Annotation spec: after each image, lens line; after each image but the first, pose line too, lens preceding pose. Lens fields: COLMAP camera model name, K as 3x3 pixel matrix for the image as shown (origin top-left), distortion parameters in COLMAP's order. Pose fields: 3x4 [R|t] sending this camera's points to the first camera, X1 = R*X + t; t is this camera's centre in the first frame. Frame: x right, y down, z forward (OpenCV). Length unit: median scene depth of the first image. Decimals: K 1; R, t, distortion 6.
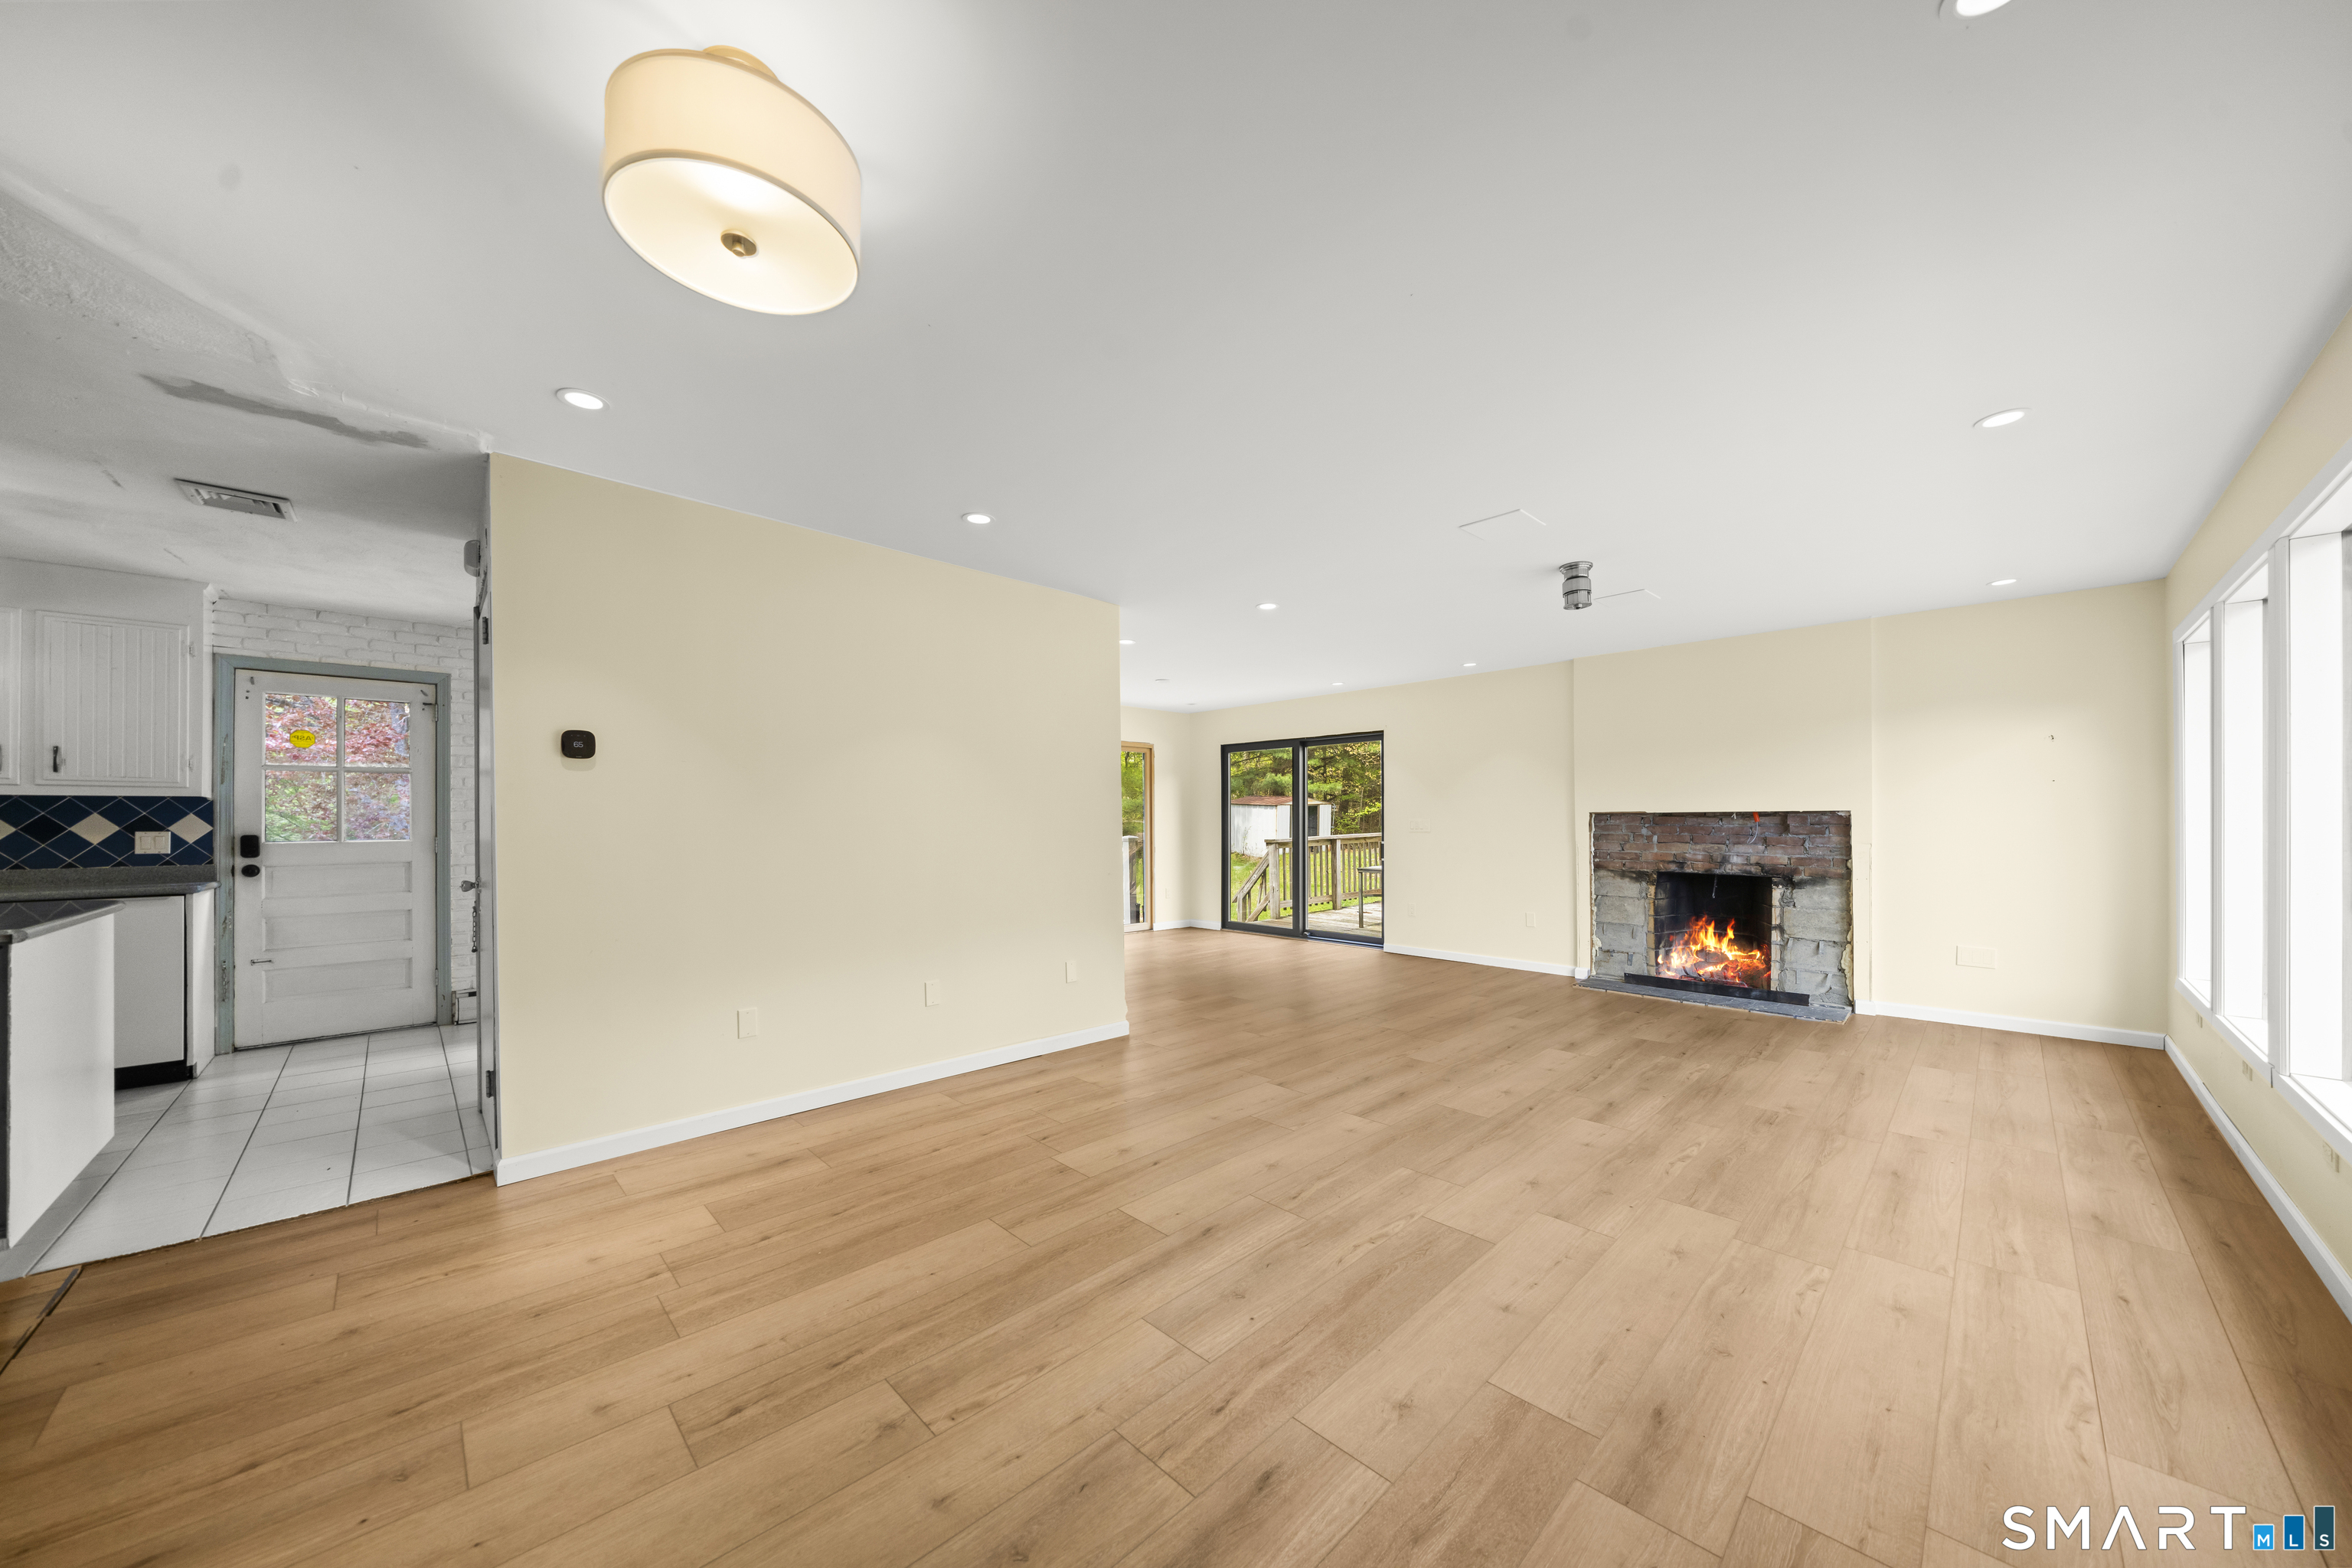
lens RADIAL K [[814.7, 0, 1178.5], [0, 814.7, 819.4], [0, 0, 1]] dist [-0.000477, -0.000017]
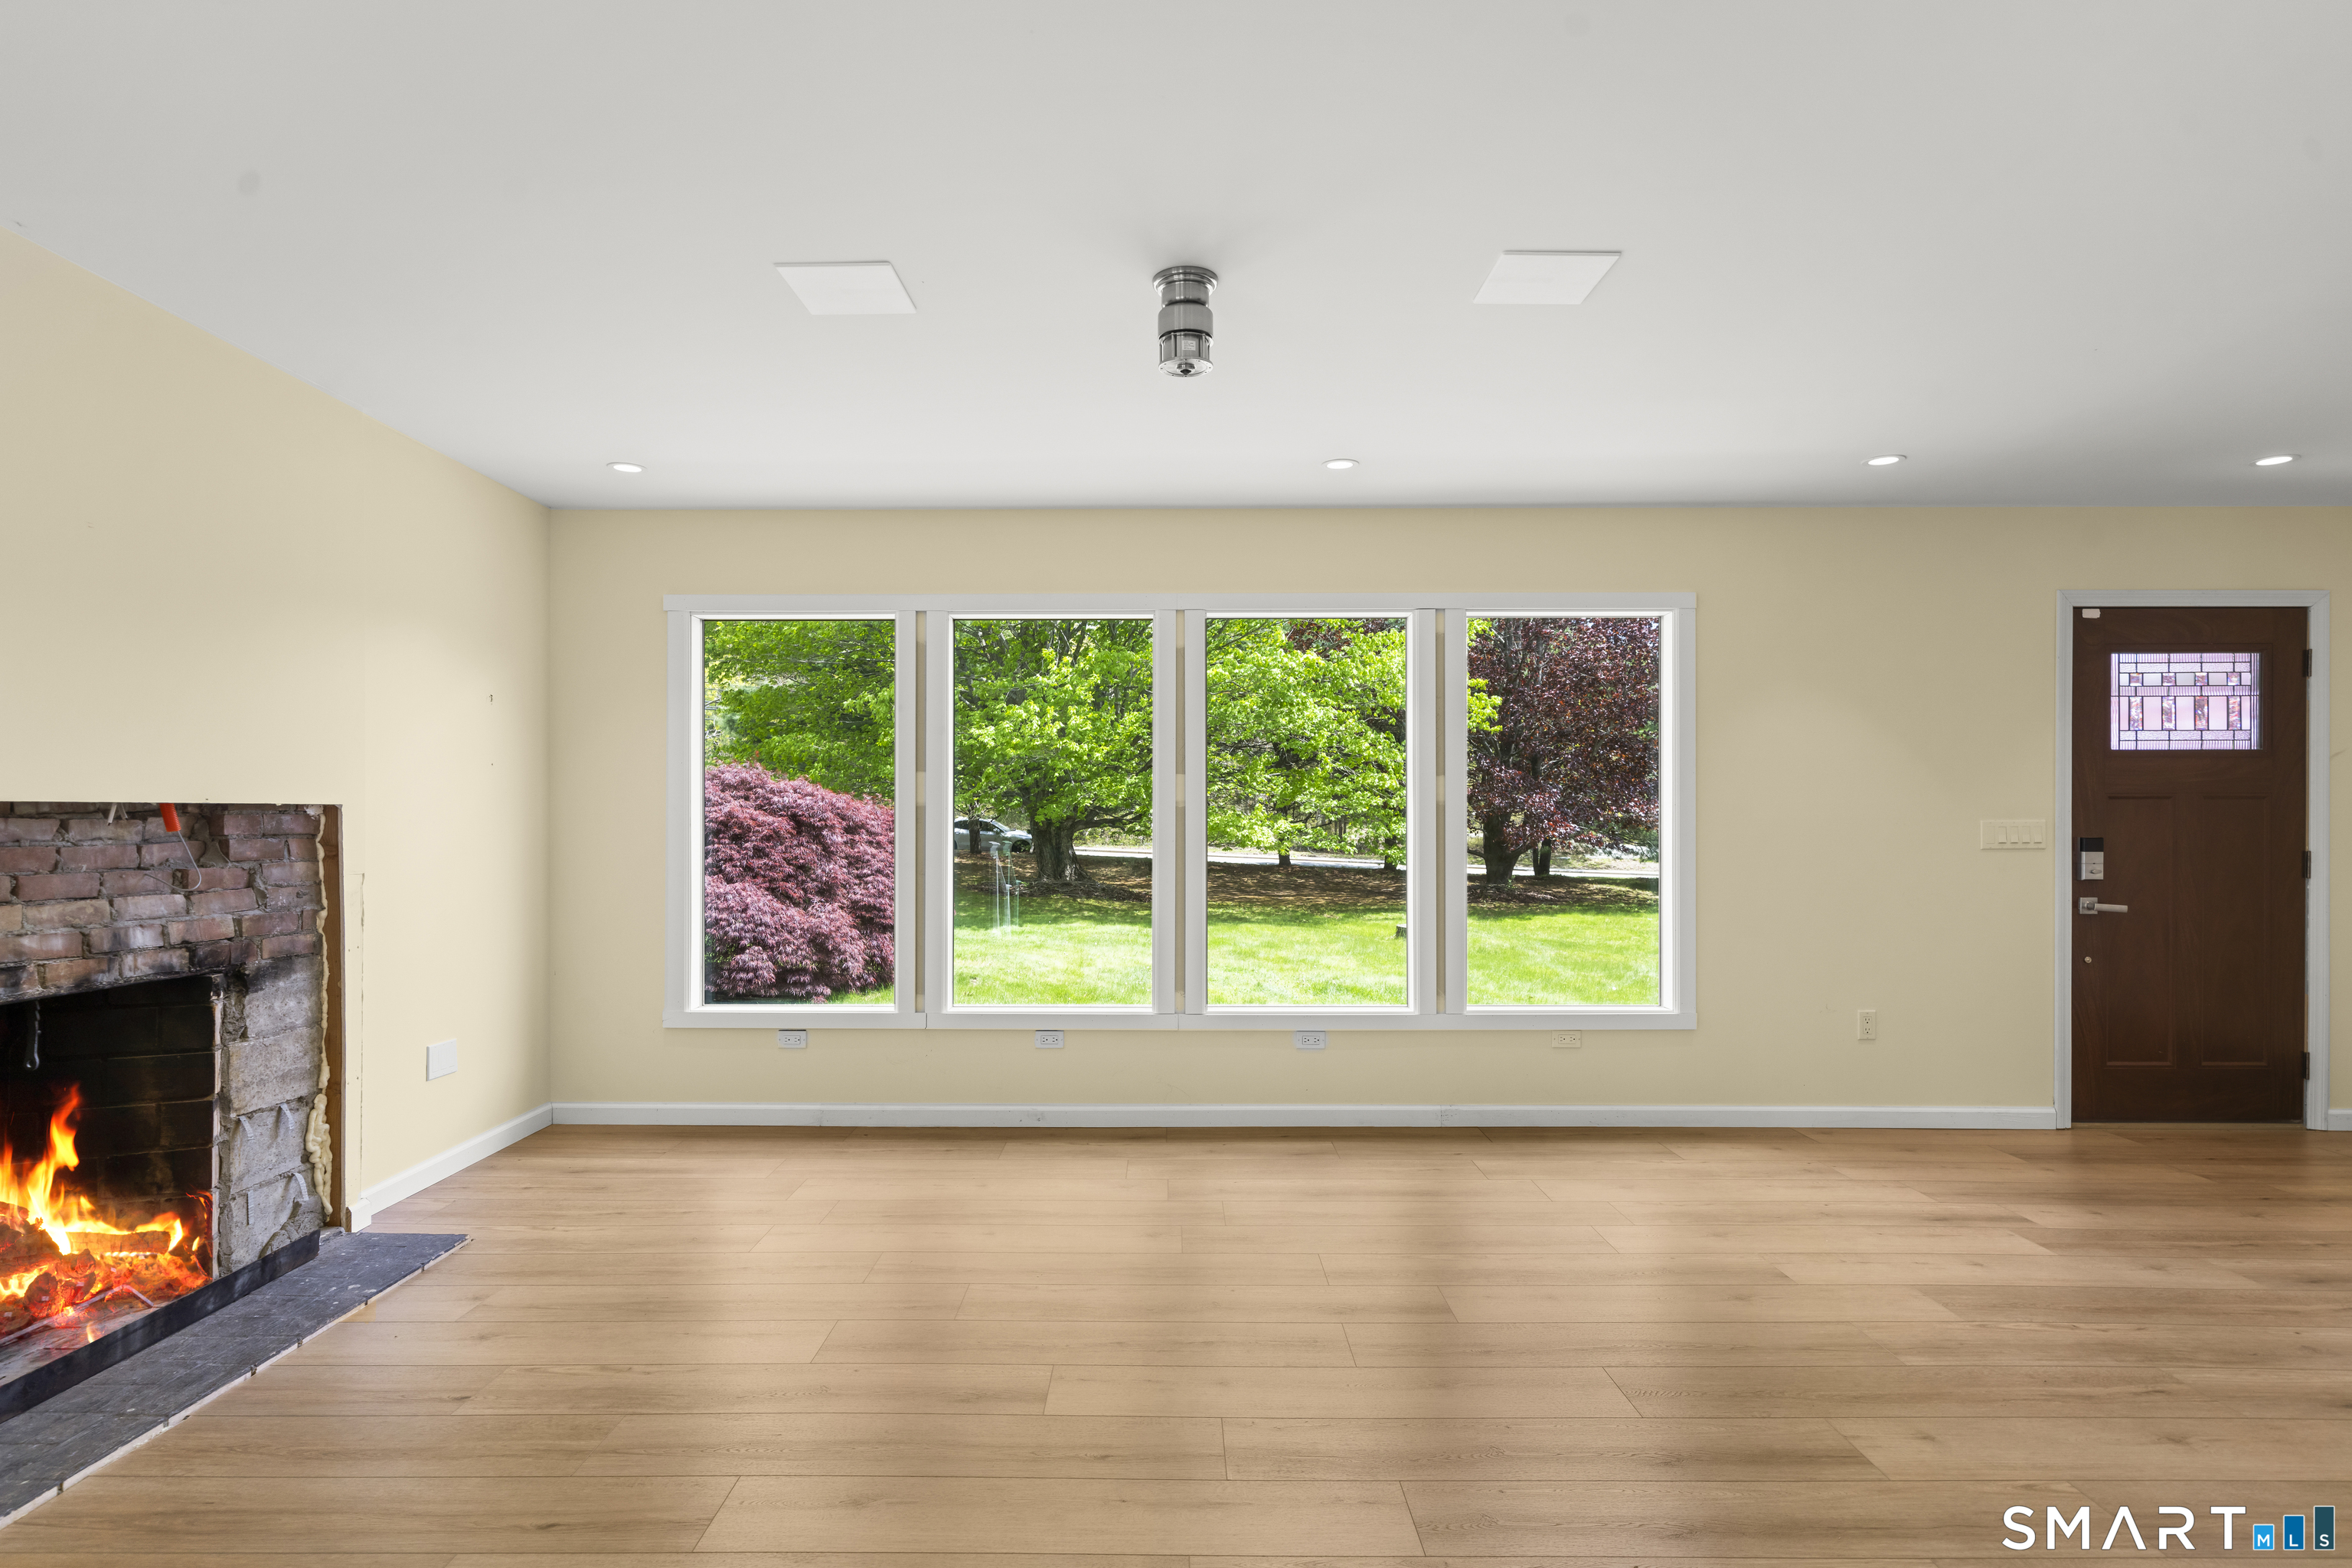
lens RADIAL K [[1178.5, 0, 1169.2], [0, 1178.5, 819.0], [0, 0, 1]] dist [0.003254, 0.000979]
pose [[-0.701948, -0.000239, 0.712228, 0.010352], [-0.000633, 1.000000, -0.000288, -0.002445], [-0.712228, -0.000653, -0.701948, 1.083596]]
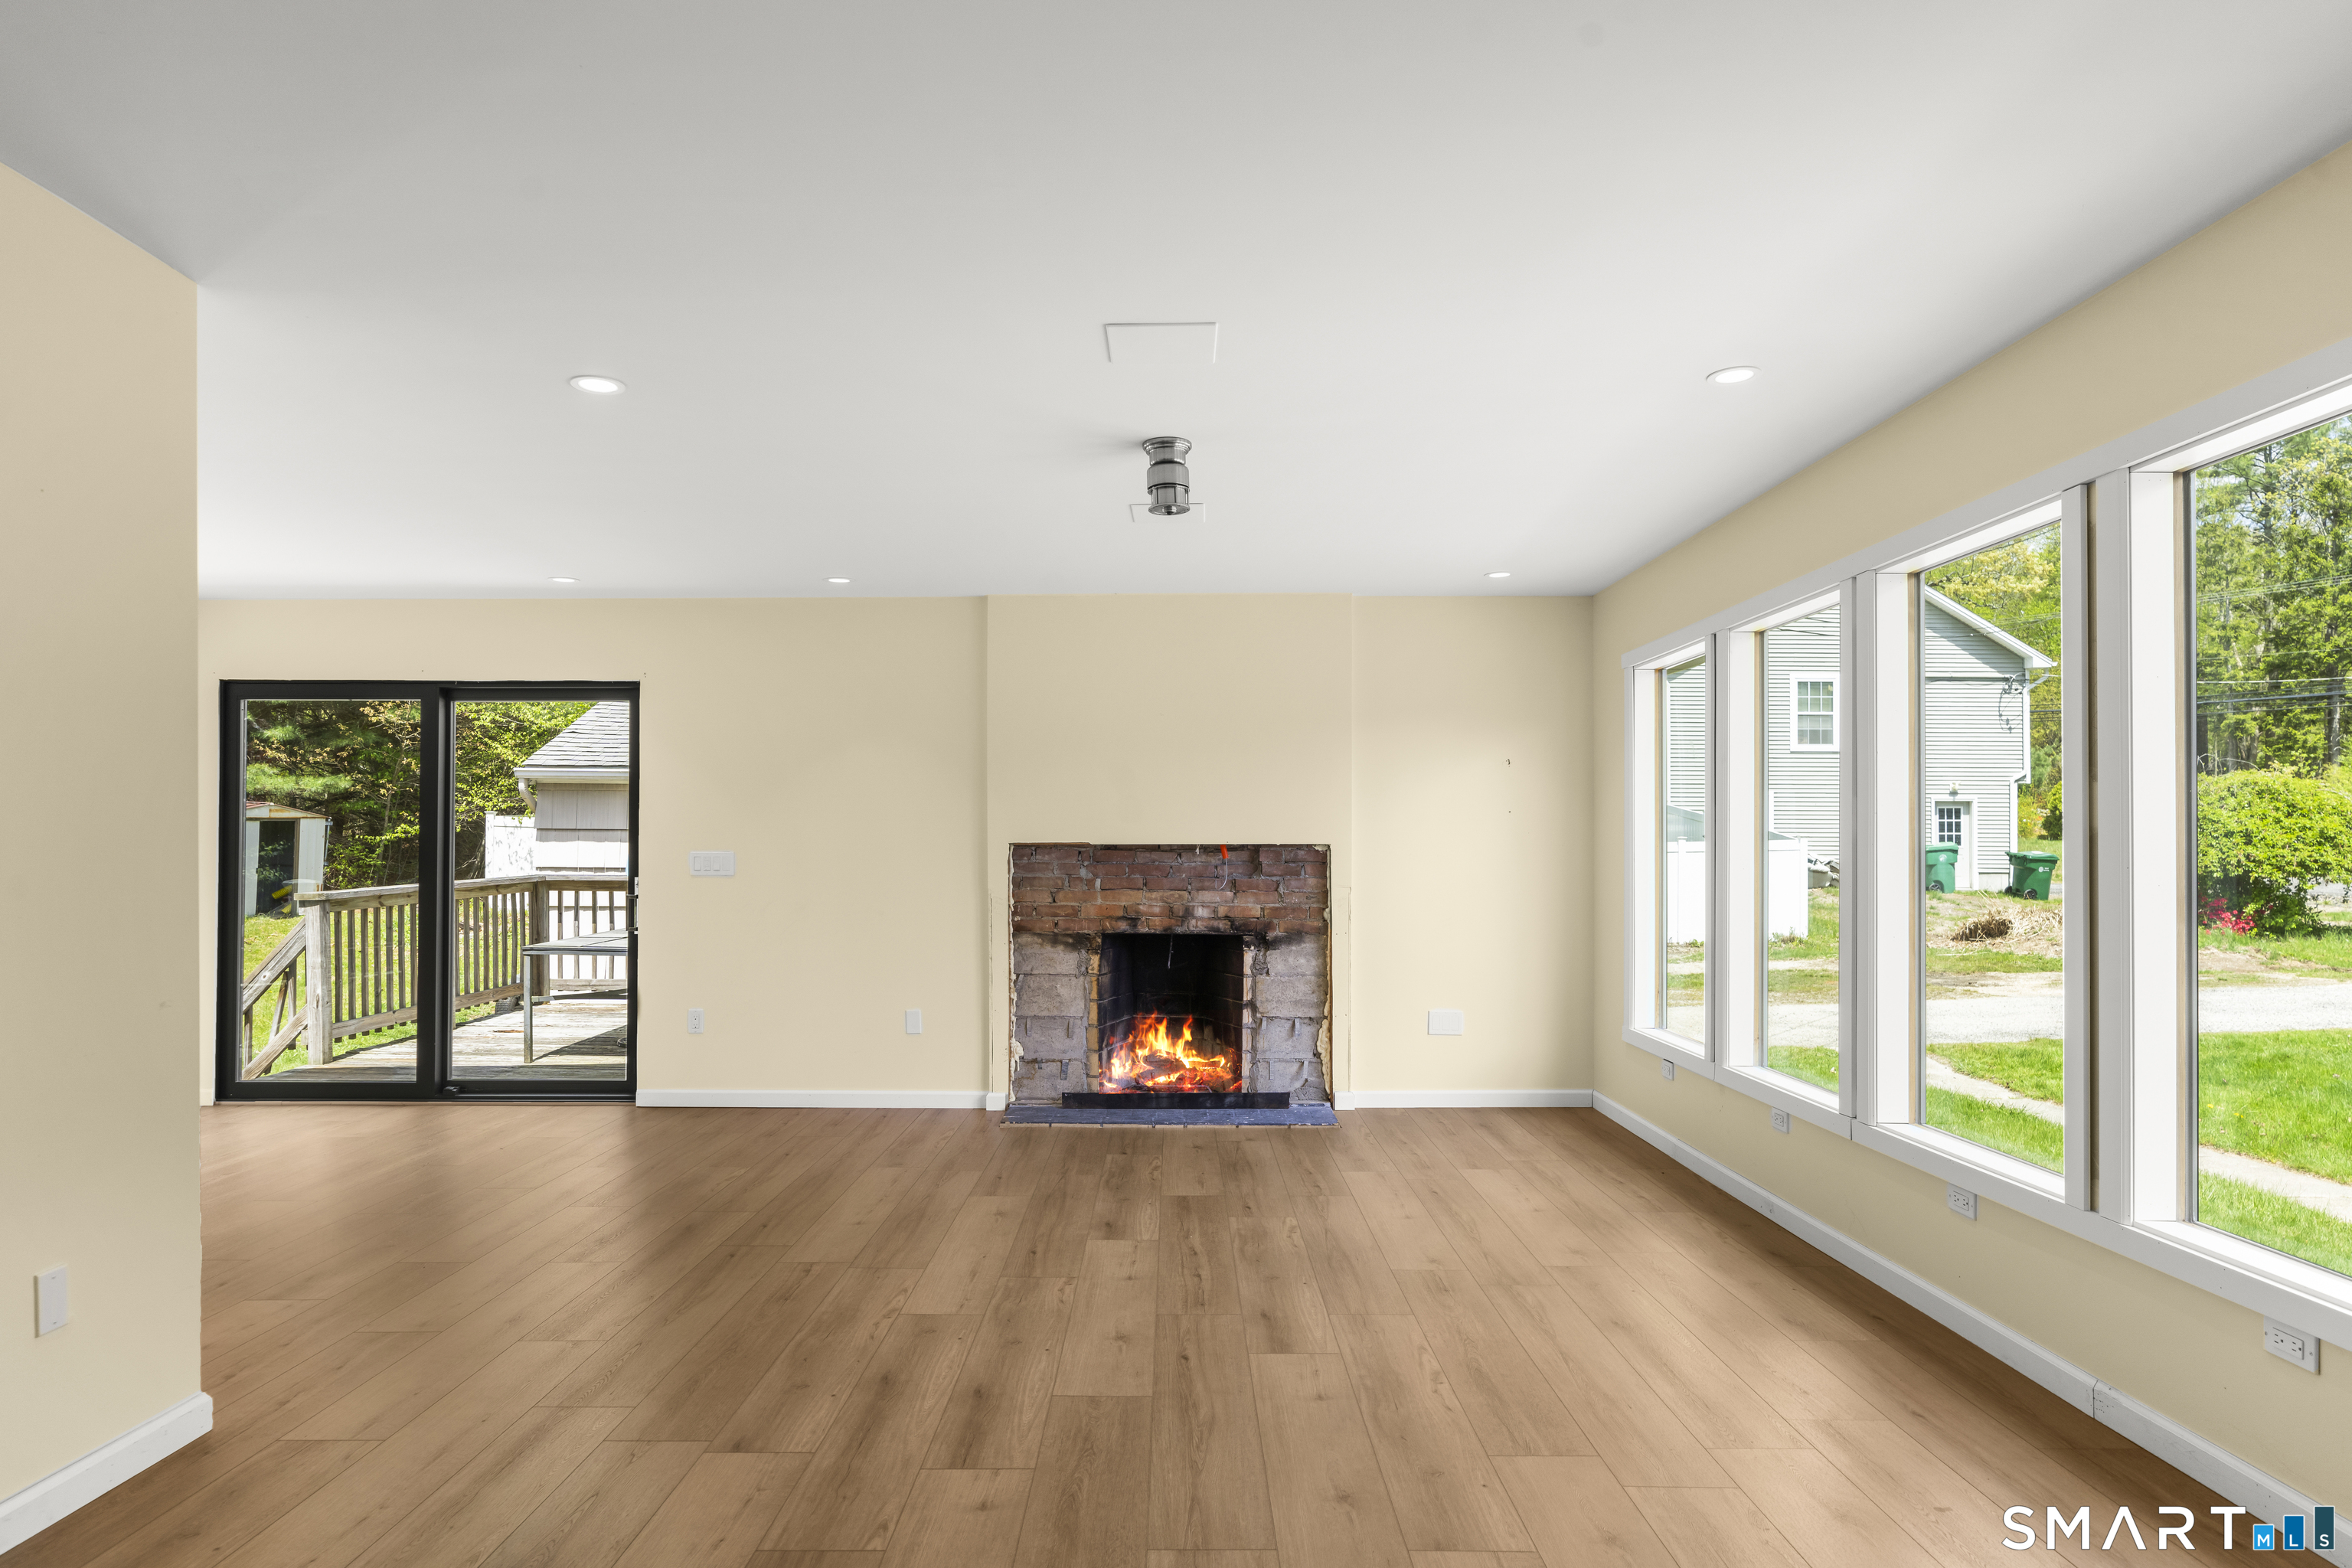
lens RADIAL K [[1339.7, 0, 1173.4], [0, 1339.7, 831.4], [0, 0, 1]] dist [-0.001901, -0.000167]
pose [[0.703398, 0.013994, 0.710658, -0.161980], [-0.005005, 0.999879, -0.014735, -0.003343], [-0.710779, 0.006808, 0.703383, 0.210891]]
